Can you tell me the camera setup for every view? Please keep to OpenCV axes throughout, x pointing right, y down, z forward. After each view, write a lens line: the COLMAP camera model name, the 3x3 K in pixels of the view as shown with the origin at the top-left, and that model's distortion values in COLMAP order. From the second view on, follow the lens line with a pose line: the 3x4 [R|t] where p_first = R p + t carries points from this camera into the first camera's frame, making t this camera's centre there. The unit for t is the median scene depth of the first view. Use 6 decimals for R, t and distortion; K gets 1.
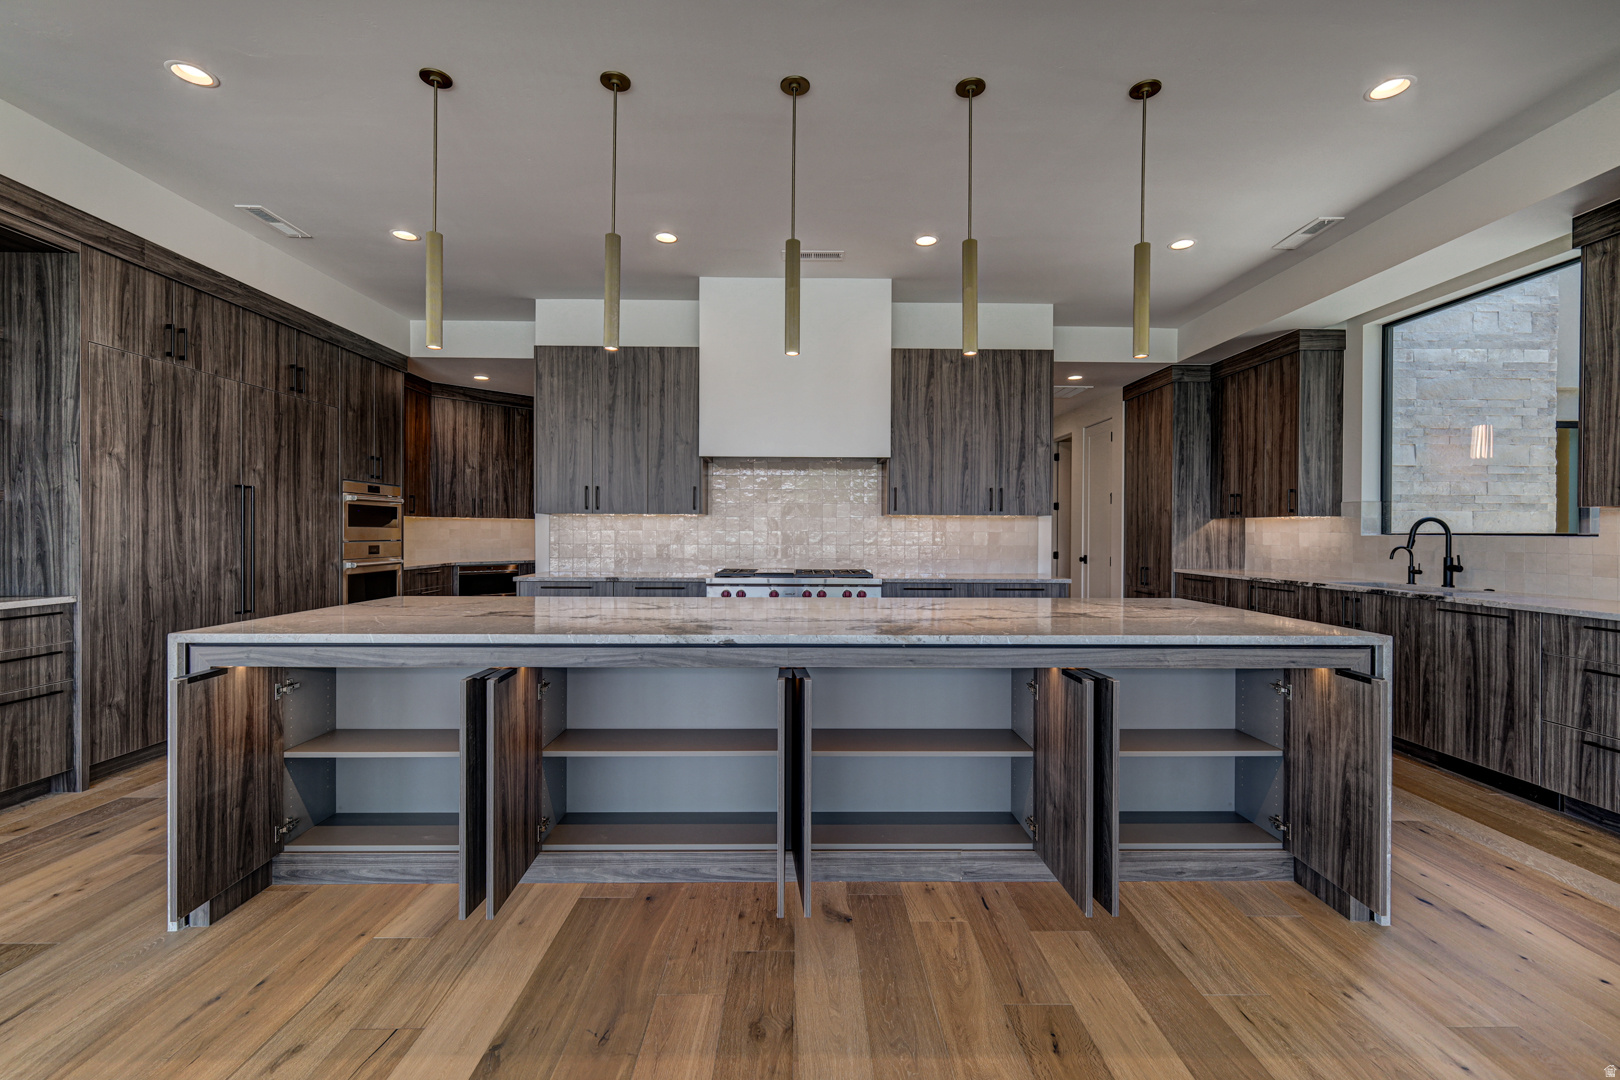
lens RADIAL K [[710.1, 0, 811.0], [0, 710.1, 534.9], [0, 0, 1]] dist [0.002825, -0.000848]
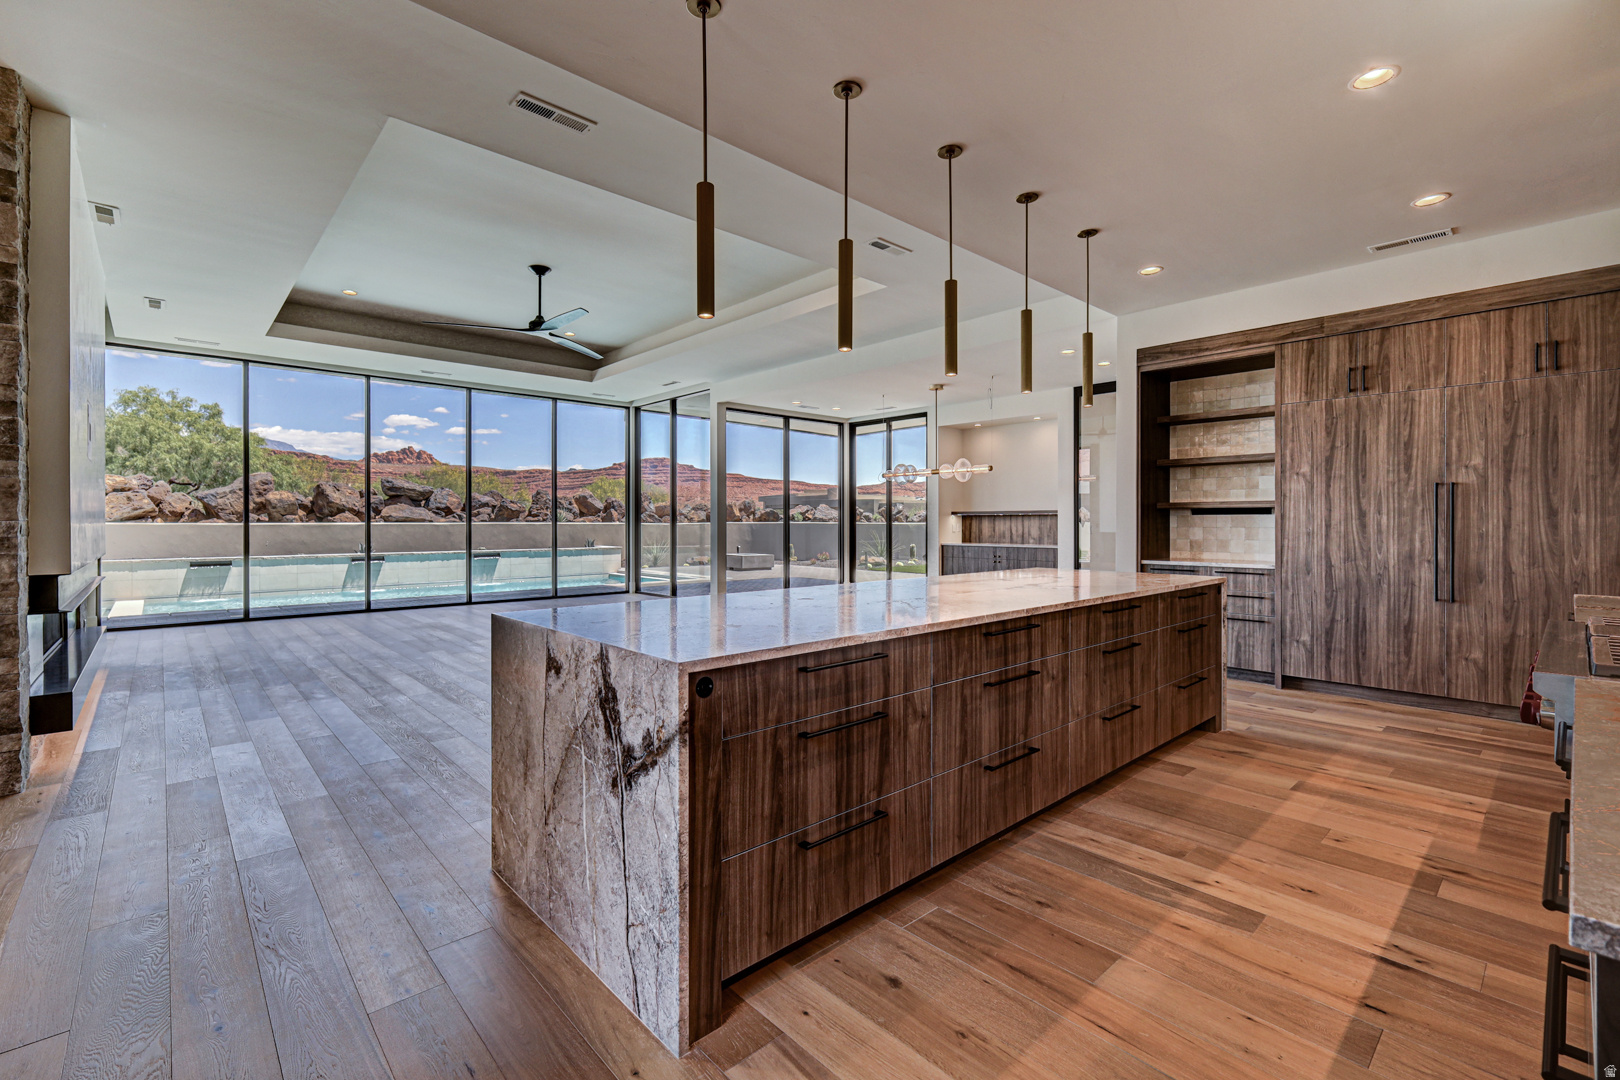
lens RADIAL K [[710.1, 0, 810.4], [0, 710.1, 530.8], [0, 0, 1]] dist [0.002825, -0.000848]
pose [[-0.748349, -0.001505, -0.663304, 0.729549], [-0.010577, 0.999897, 0.009665, 0.003376], [0.663221, 0.014249, -0.748288, 1.347225]]
